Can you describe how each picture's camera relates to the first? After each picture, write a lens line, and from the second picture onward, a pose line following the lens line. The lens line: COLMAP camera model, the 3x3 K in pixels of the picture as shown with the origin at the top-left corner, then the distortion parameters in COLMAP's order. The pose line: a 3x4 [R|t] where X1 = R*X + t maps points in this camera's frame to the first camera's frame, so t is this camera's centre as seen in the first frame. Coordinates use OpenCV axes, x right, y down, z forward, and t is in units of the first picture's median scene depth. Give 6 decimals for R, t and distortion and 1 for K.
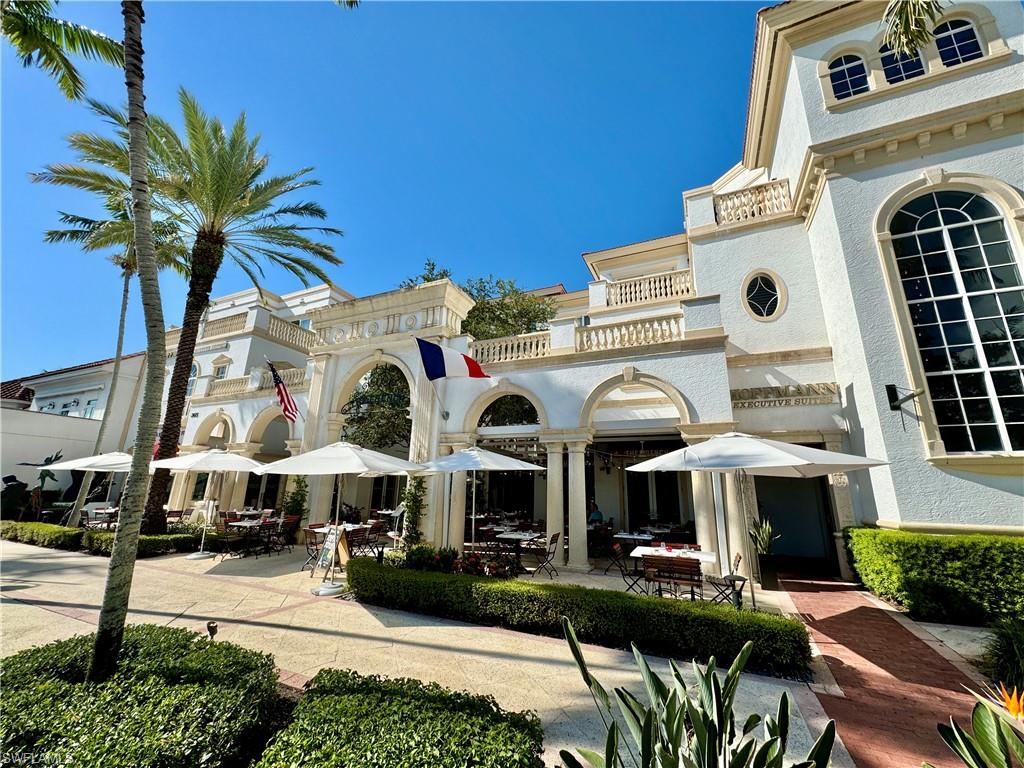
lens RADIAL K [[408.2, 0, 514.1], [0, 408.2, 384.4], [0, 0, 1]] dist [-0.002423, 0.000727]
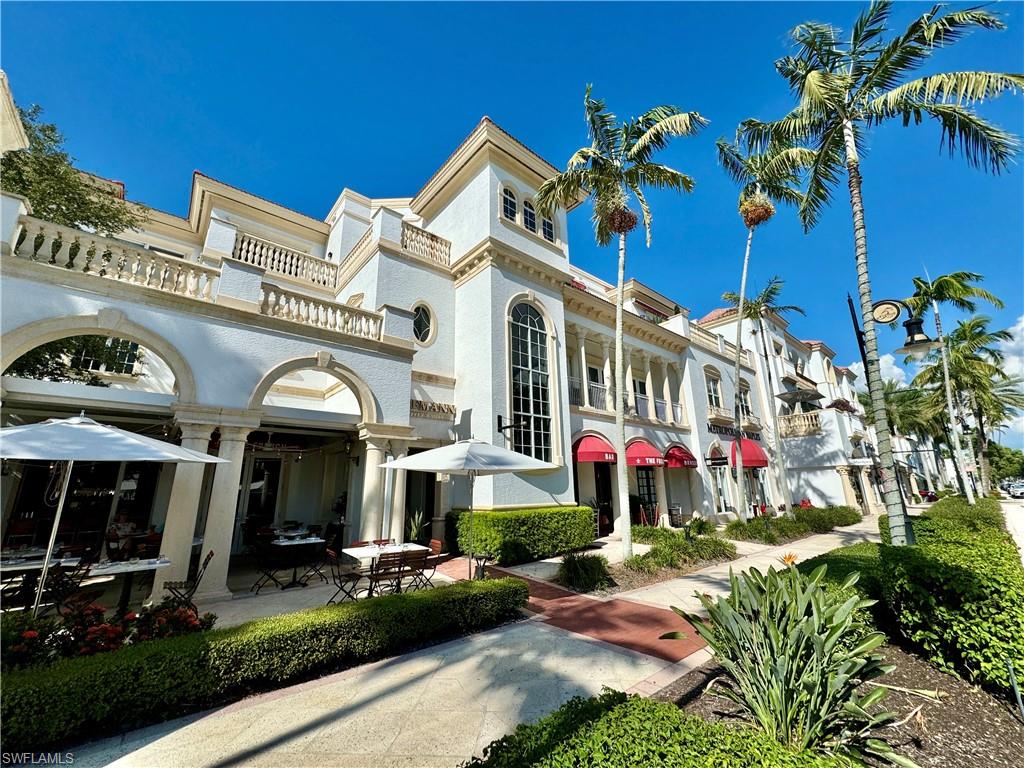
lens RADIAL K [[408.2, 0, 510.1], [0, 408.2, 383.7], [0, 0, 1]] dist [-0.002423, 0.000727]
pose [[0.418043, 0.203738, 0.885286, -0.368017], [-0.210811, 0.969680, -0.123613, 0.056191], [-0.883628, -0.134952, 0.448318, 0.252965]]
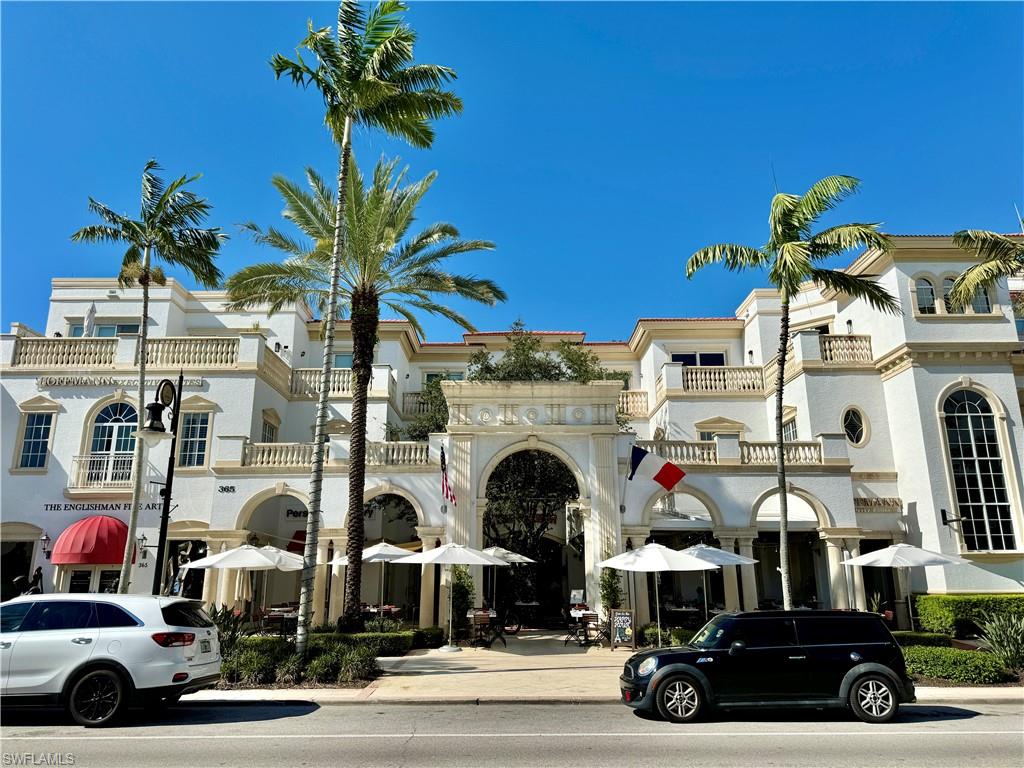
lens RADIAL K [[737.8, 0, 503.1], [0, 737.8, 385.9], [0, 0, 1]] dist [0.031641, -0.030057]
pose [[0.908335, 0.077734, 0.410957, -1.729052], [-0.083297, 0.996515, -0.004384, -0.291987], [-0.409865, -0.030250, 0.911644, -0.886290]]
